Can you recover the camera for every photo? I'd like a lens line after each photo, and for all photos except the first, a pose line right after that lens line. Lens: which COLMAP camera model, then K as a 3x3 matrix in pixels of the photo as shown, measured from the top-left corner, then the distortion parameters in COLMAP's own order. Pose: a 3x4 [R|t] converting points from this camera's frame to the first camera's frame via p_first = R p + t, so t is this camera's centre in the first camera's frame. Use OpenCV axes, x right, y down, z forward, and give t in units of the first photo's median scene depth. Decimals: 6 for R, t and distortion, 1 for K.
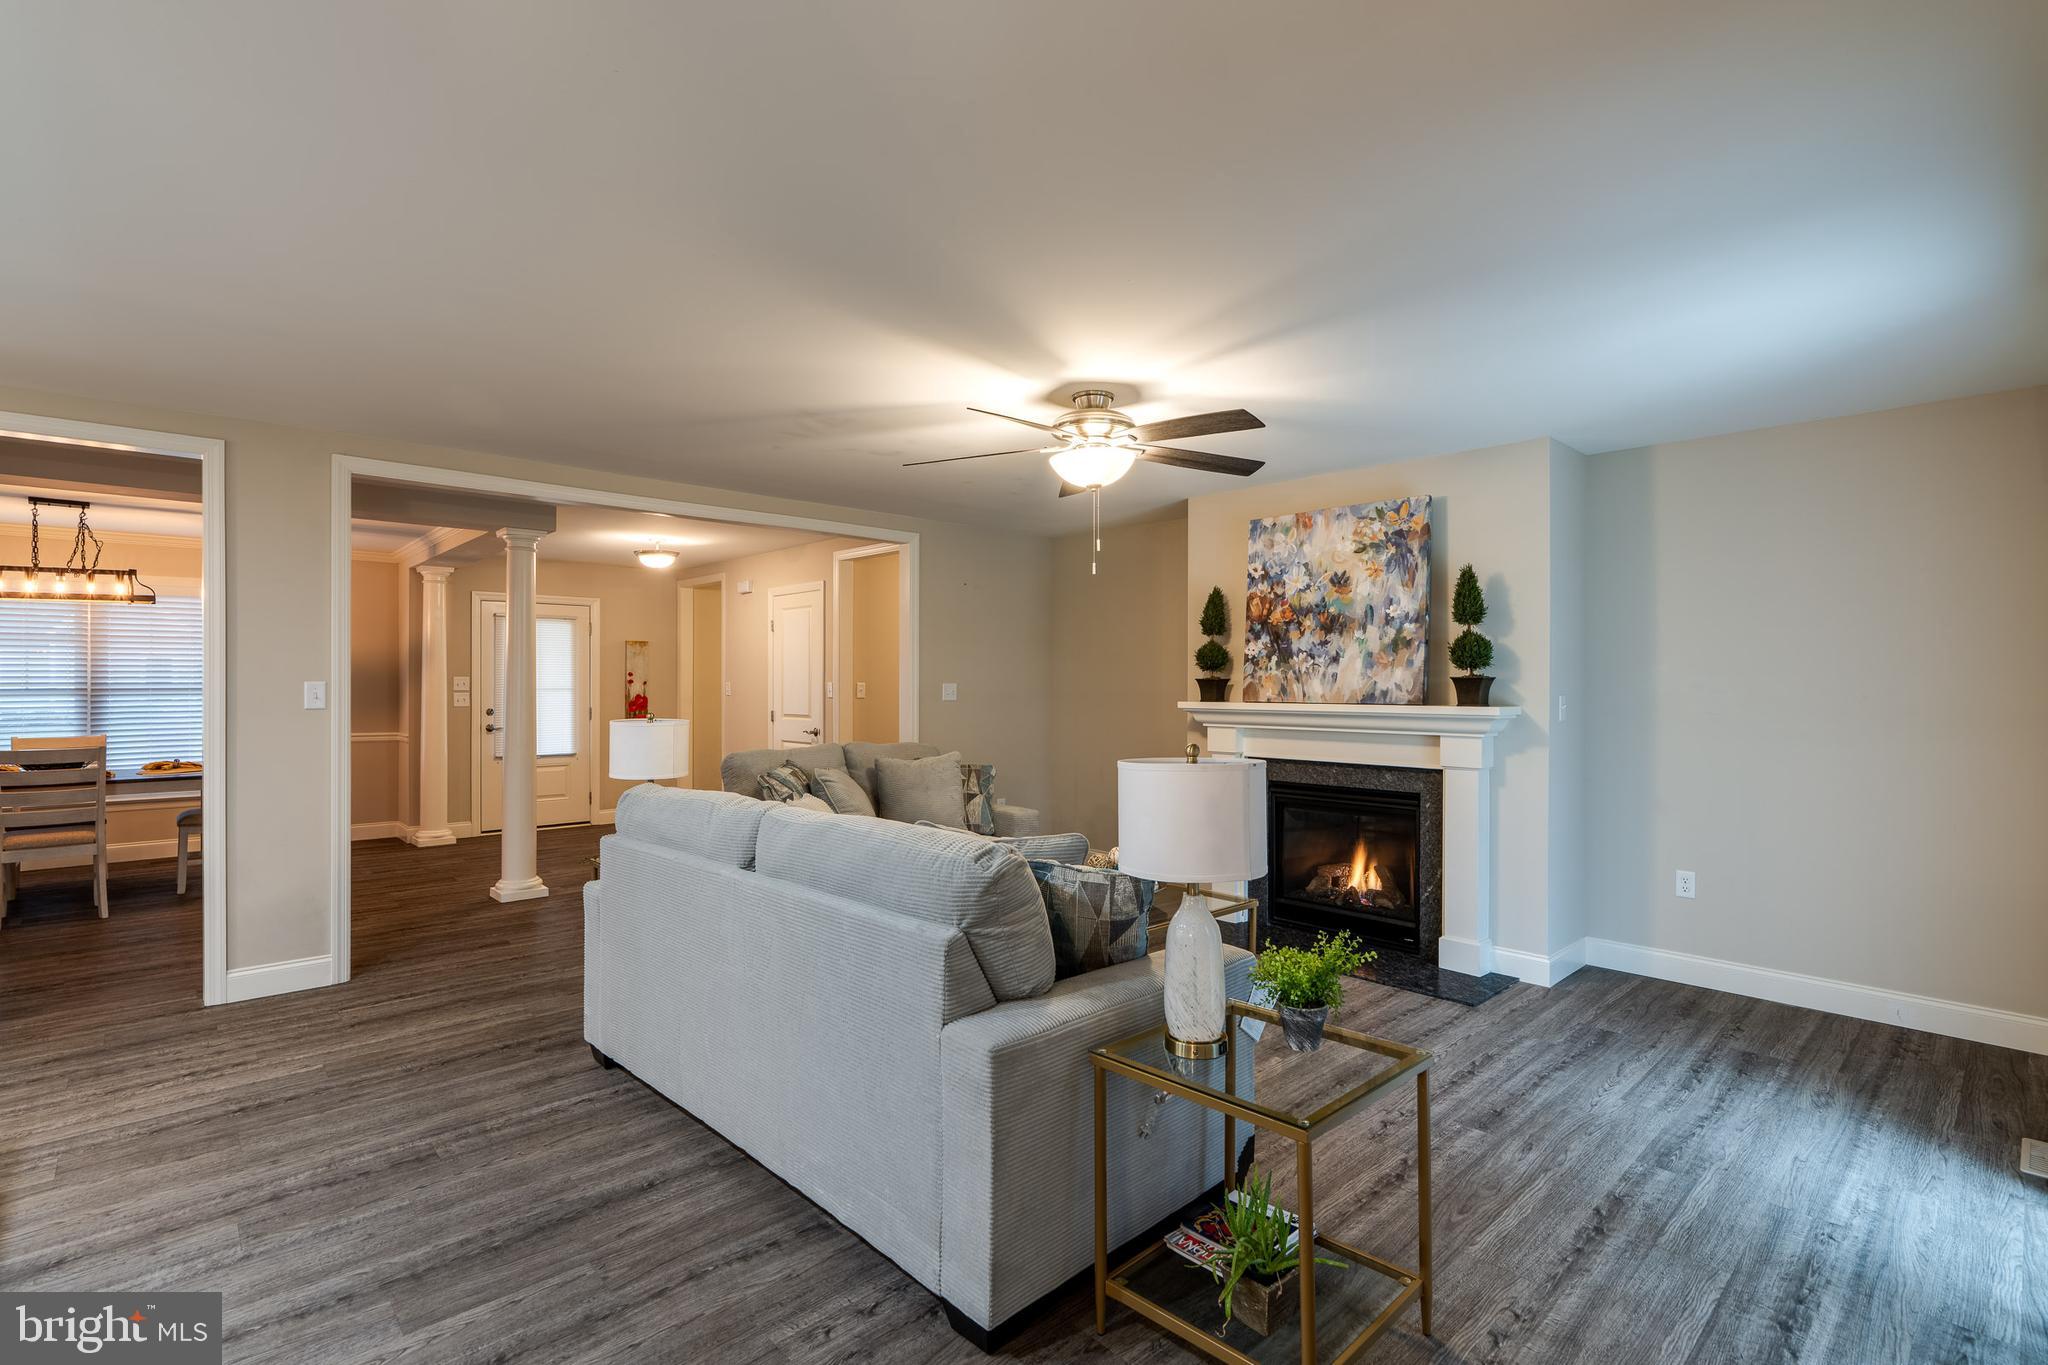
lens RADIAL K [[948.2, 0, 1038.7], [0, 948.2, 684.2], [0, 0, 1]] dist [-0.004669, 0.000164]
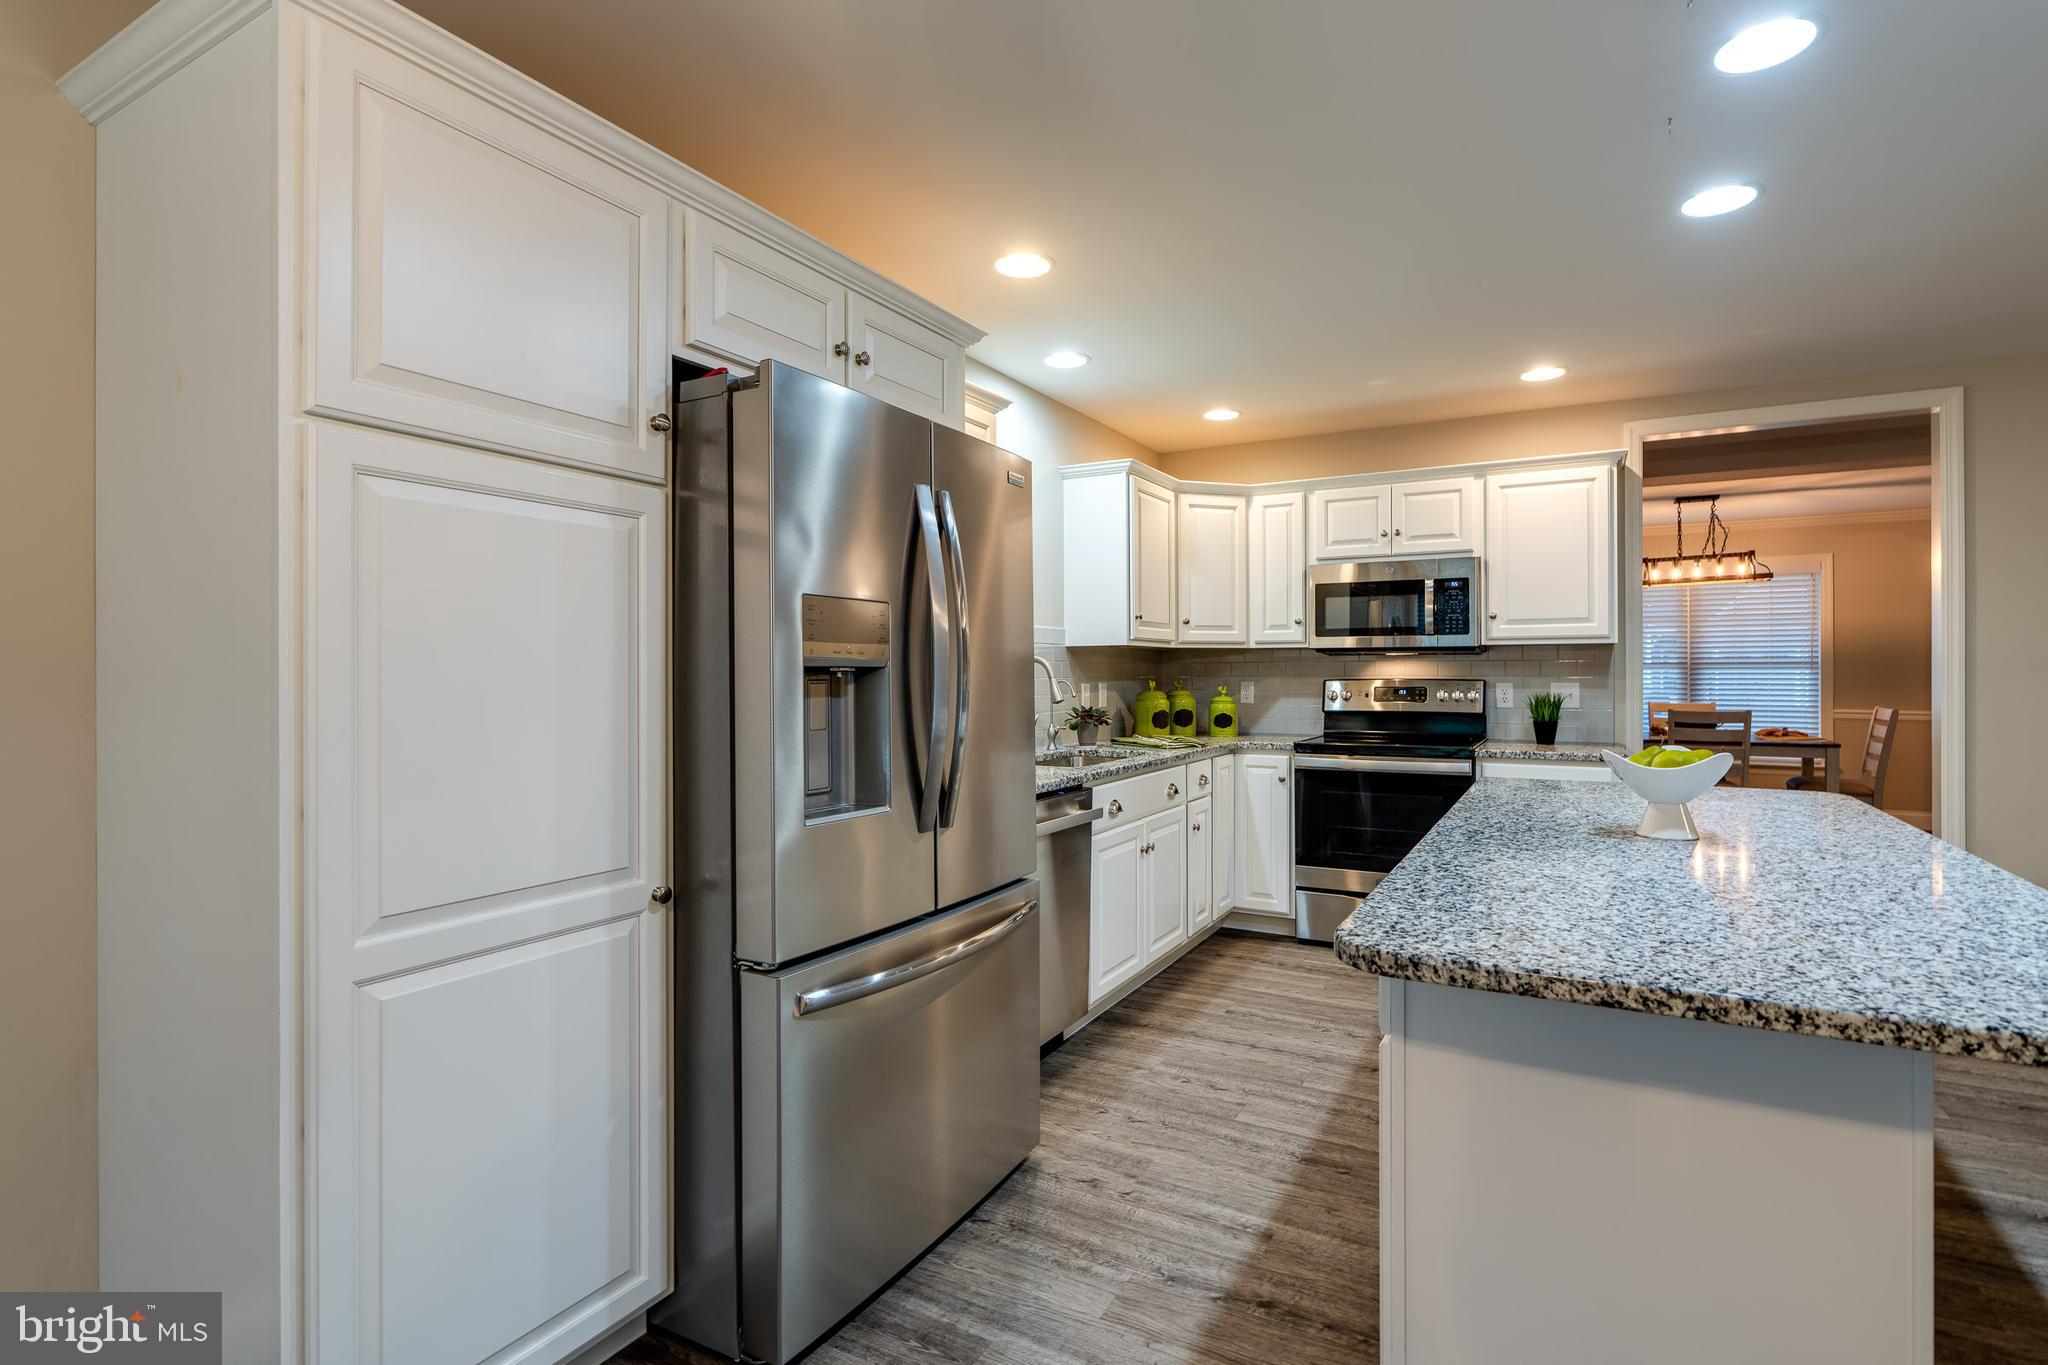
lens RADIAL K [[970.2, 0, 1069.7], [0, 970.2, 671.9], [0, 0, 1]] dist [-0.007615, 0.000439]
pose [[0.317957, -0.000232, -0.948105, -0.186496], [0.001480, 0.999999, 0.000251, 0.020786], [0.948104, -0.001483, 0.317957, -0.122328]]
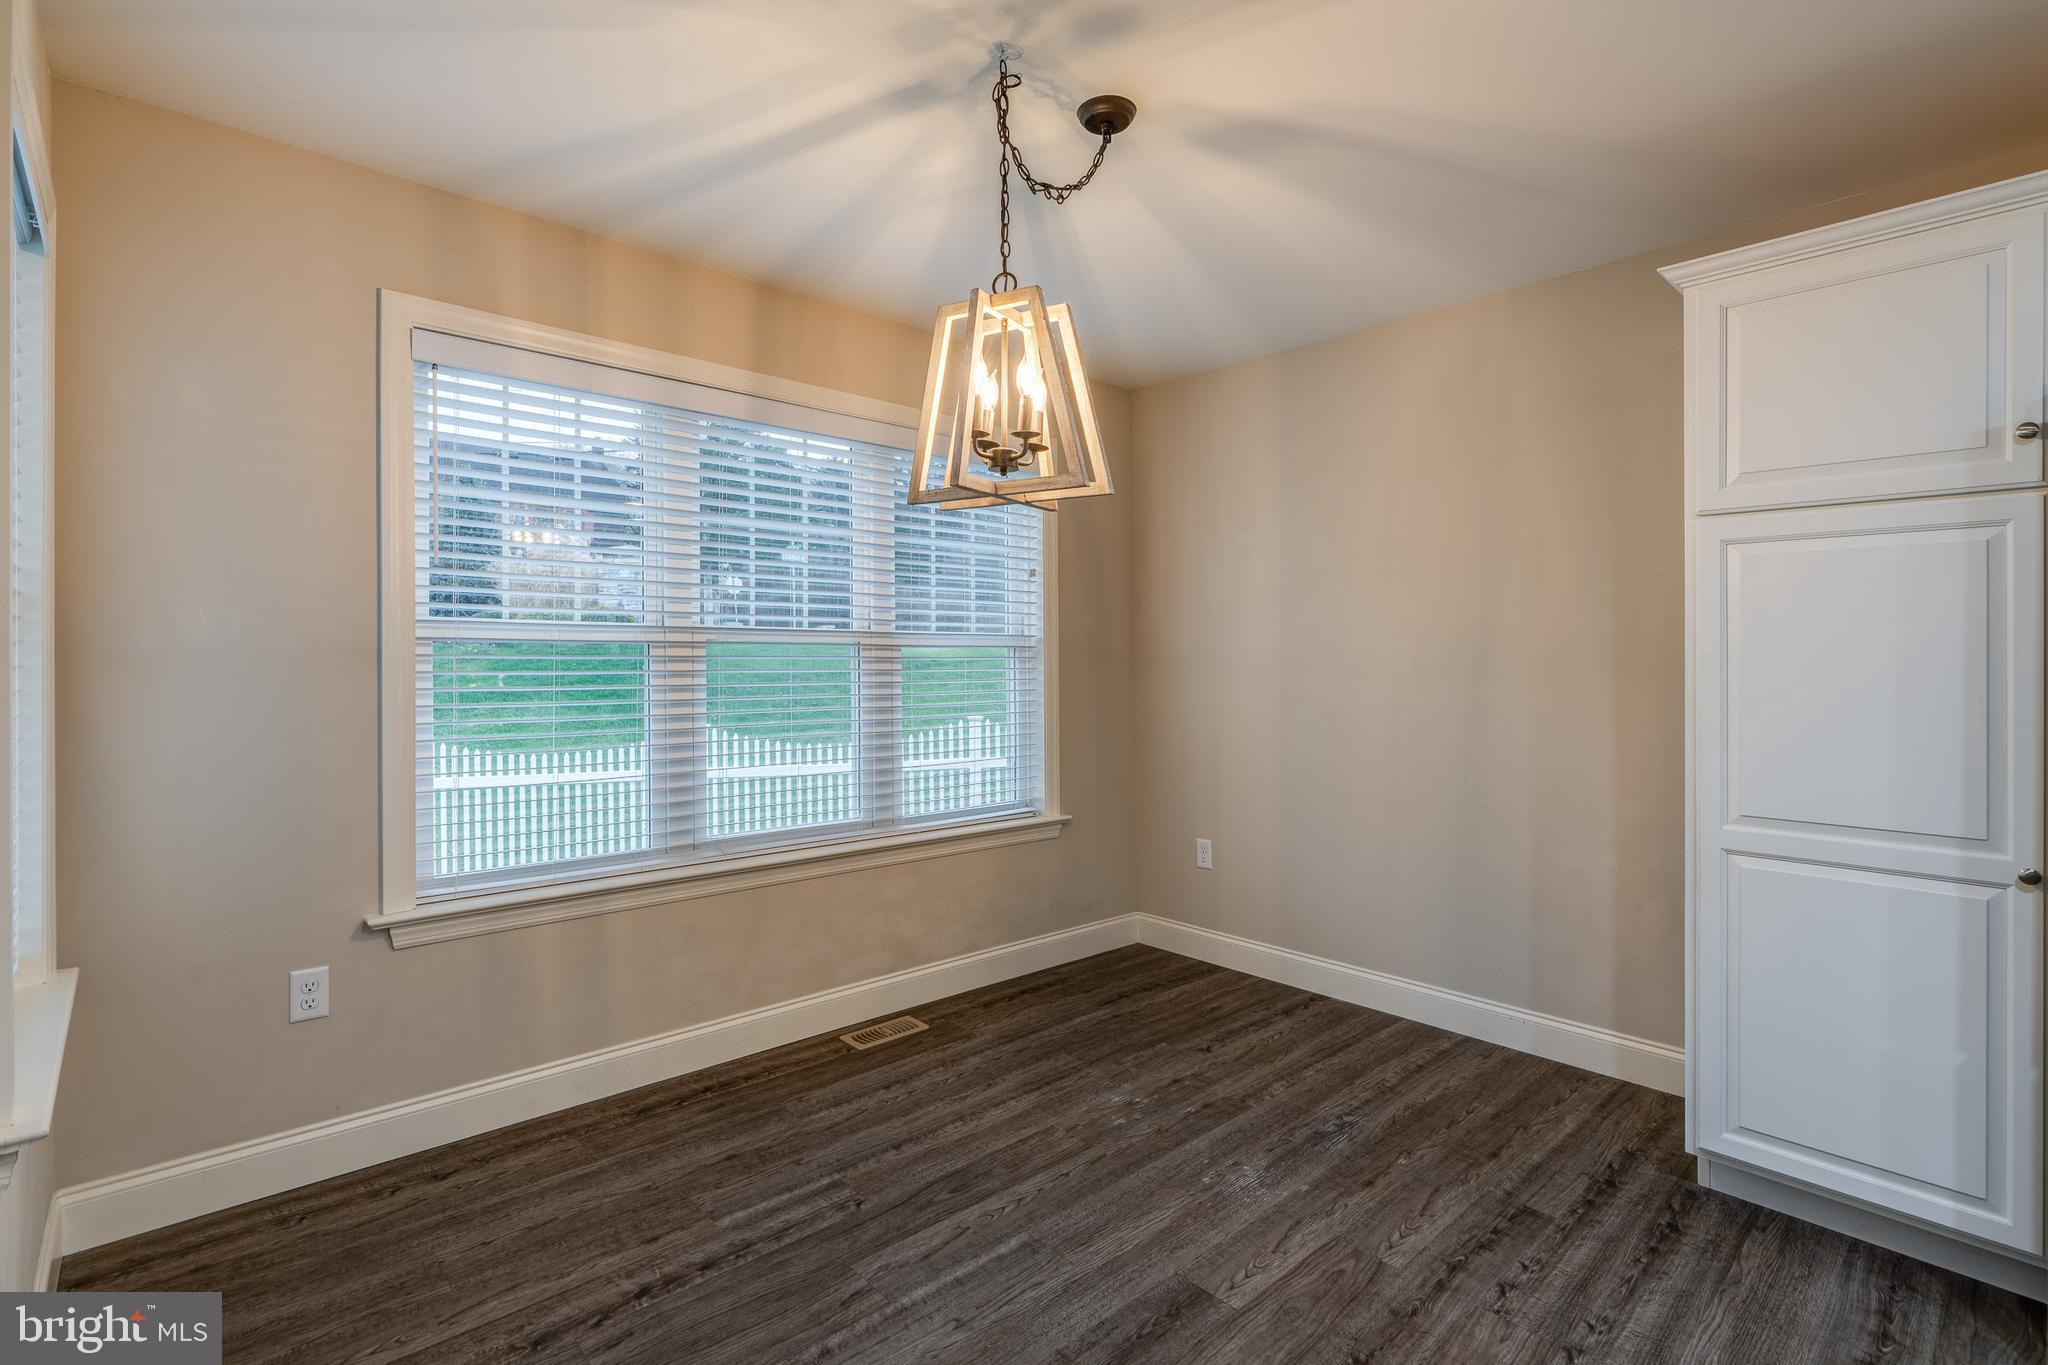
lens RADIAL K [[963.6, 0, 1020.1], [0, 963.6, 661.1], [0, 0, 1]] dist [-0.001267, 0.000051]
pose [[-0.999896, -0.004860, 0.013567, -0.182029], [-0.004822, 0.999984, 0.002828, 0.019458], [-0.013581, 0.002762, -0.999904, 0.224326]]
